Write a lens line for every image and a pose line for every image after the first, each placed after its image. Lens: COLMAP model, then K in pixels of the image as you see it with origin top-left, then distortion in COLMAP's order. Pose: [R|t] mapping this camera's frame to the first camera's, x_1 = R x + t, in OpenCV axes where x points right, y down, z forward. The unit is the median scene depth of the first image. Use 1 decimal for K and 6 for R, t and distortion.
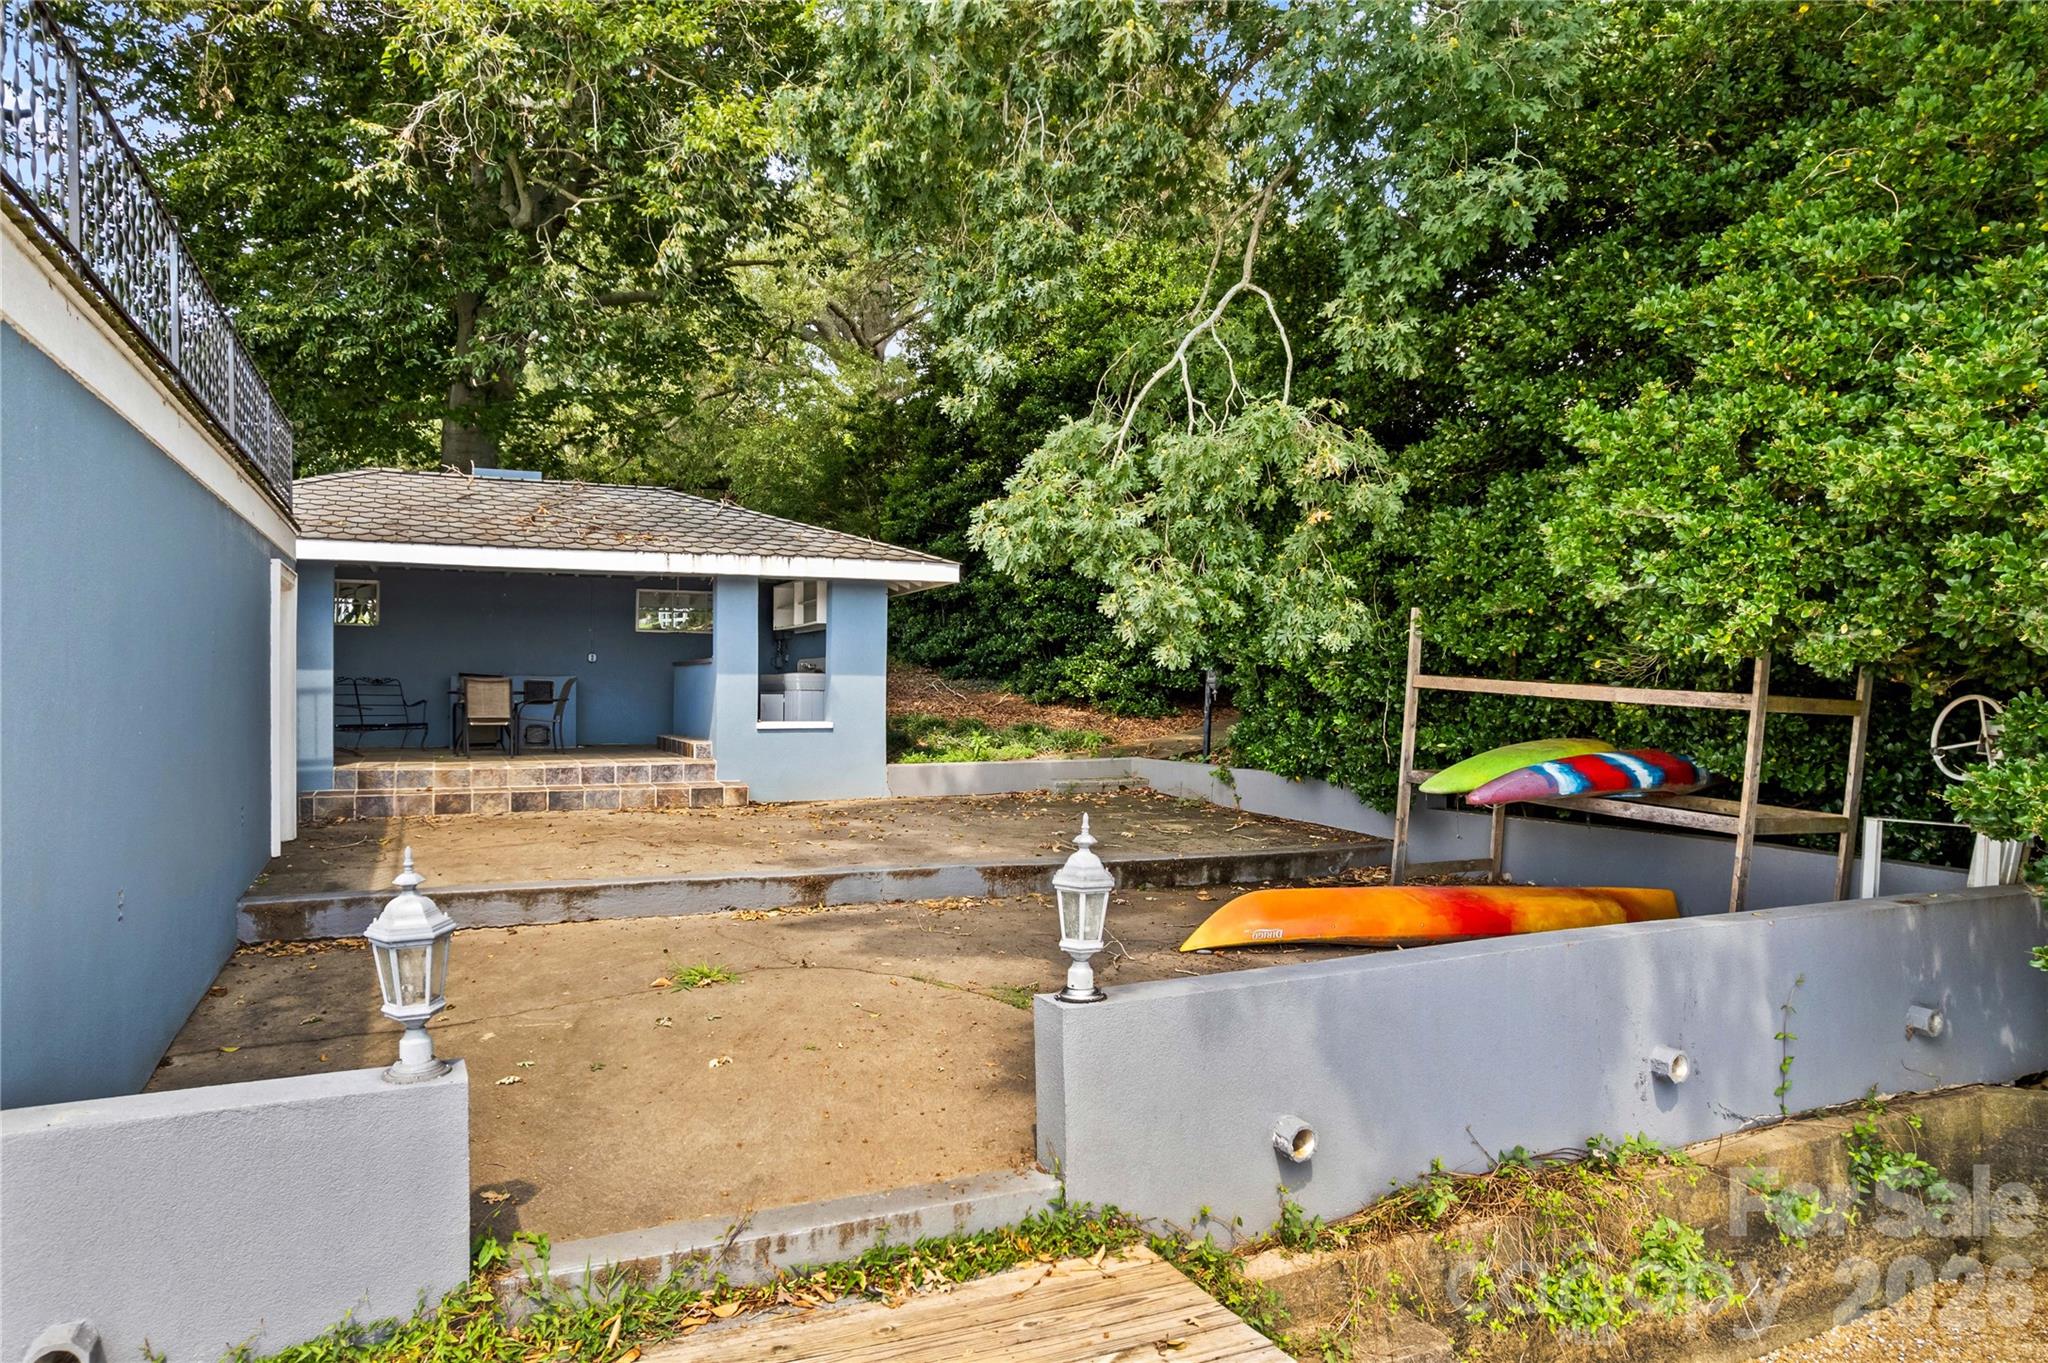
lens RADIAL K [[1377.2, 0, 1067.4], [0, 1377.2, 643.6], [0, 0, 1]] dist [-0.050354, 0.021304]
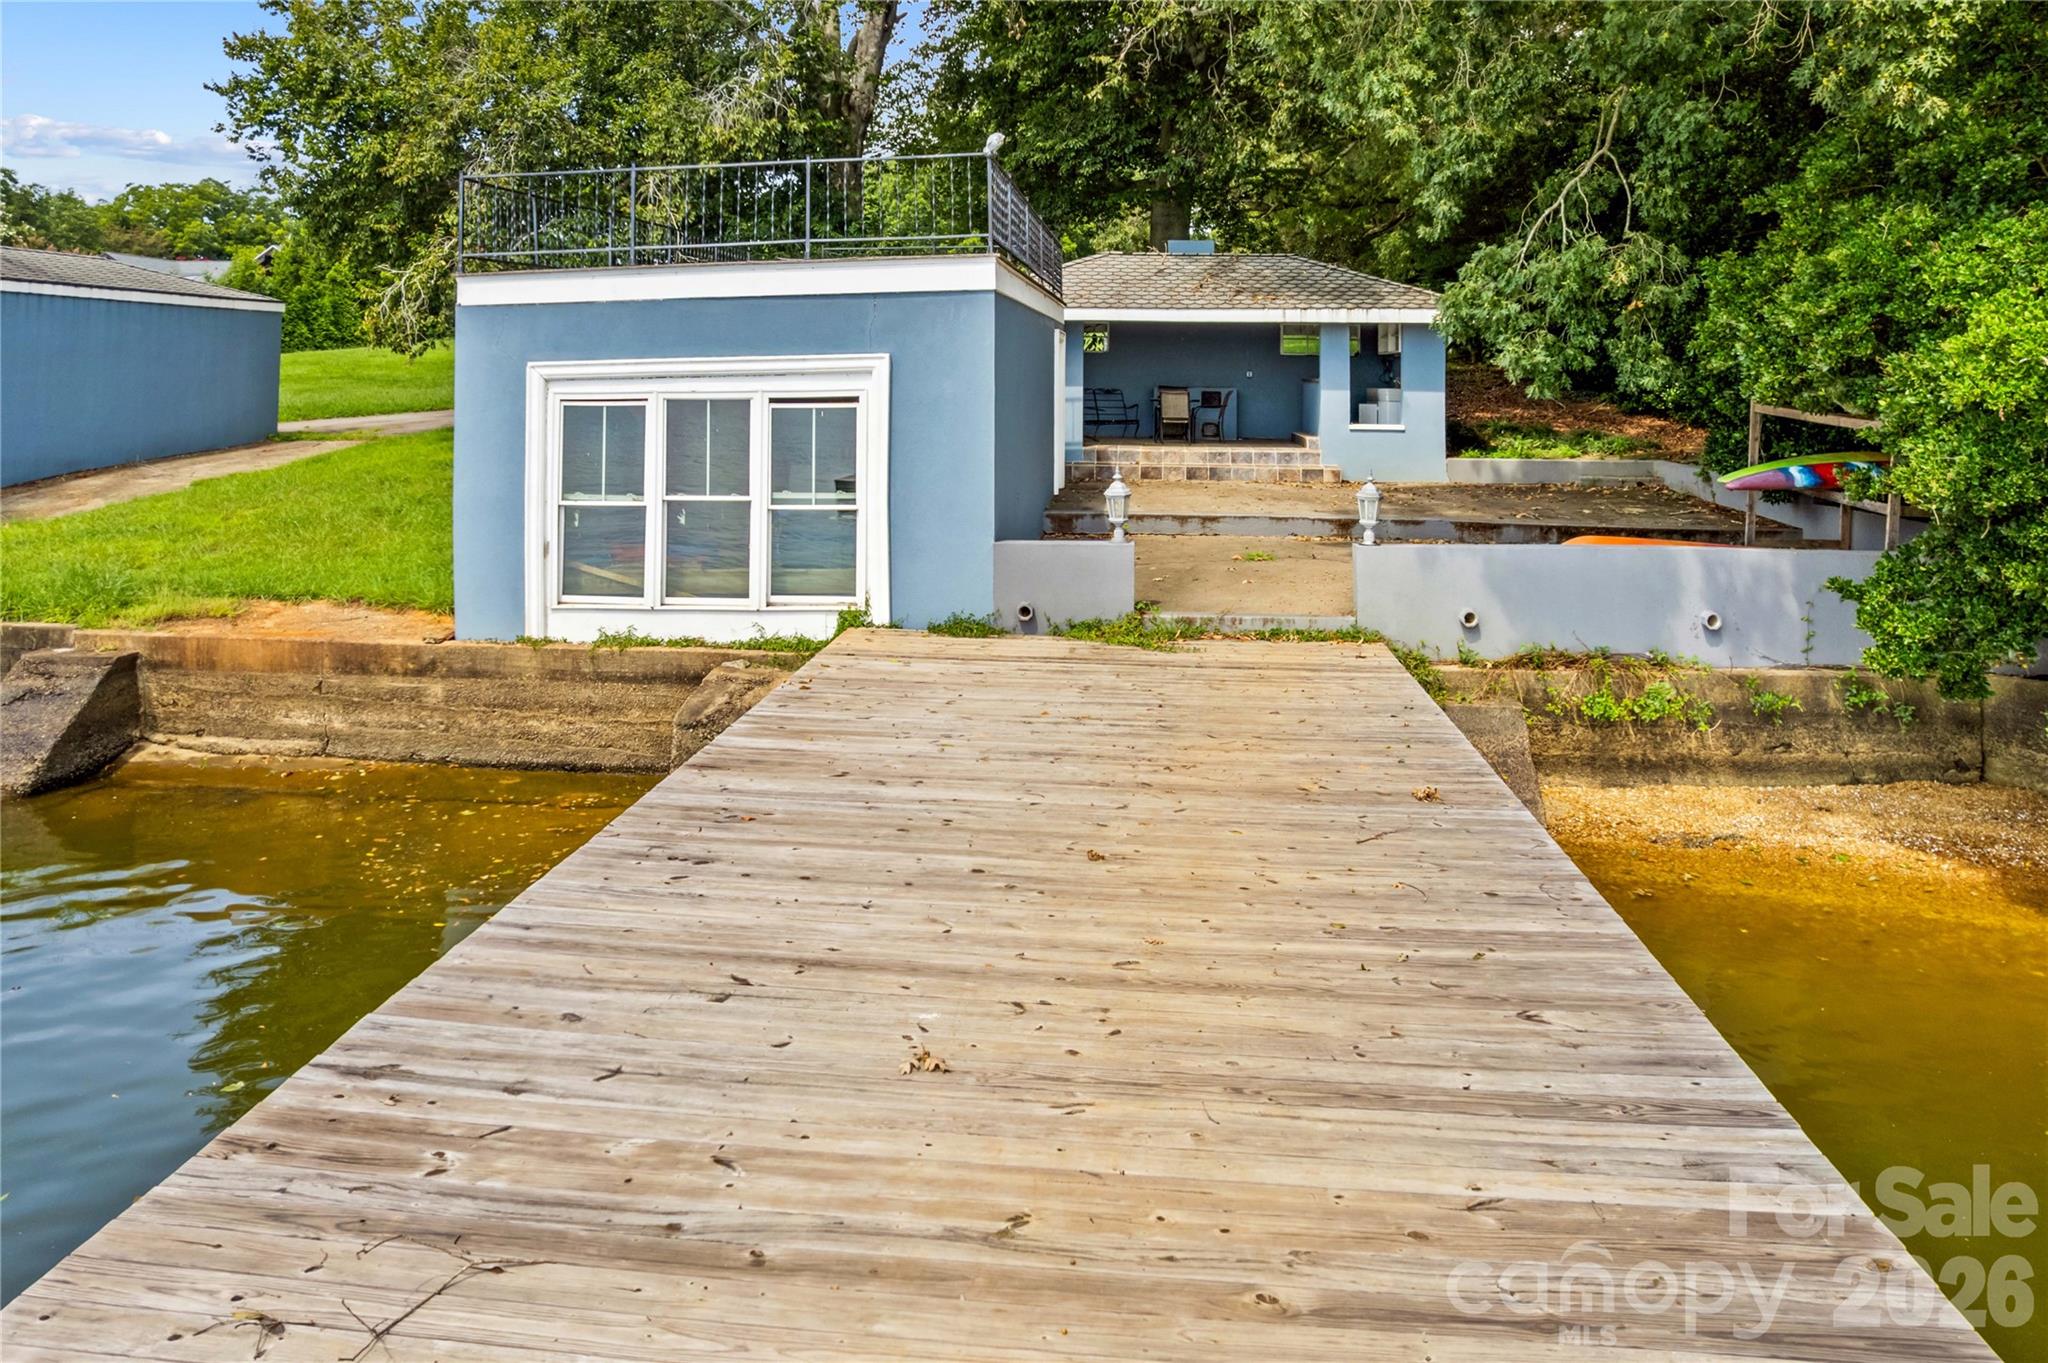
lens RADIAL K [[1377.2, 0, 1034.6], [0, 1377.2, 683.1], [0, 0, 1]] dist [-0.050354, 0.021304]
pose [[0.867319, 0.110918, -0.485237, 0.254507], [0.010786, 0.970439, 0.241106, -0.034671], [0.497635, -0.214350, 0.840484, -0.502572]]
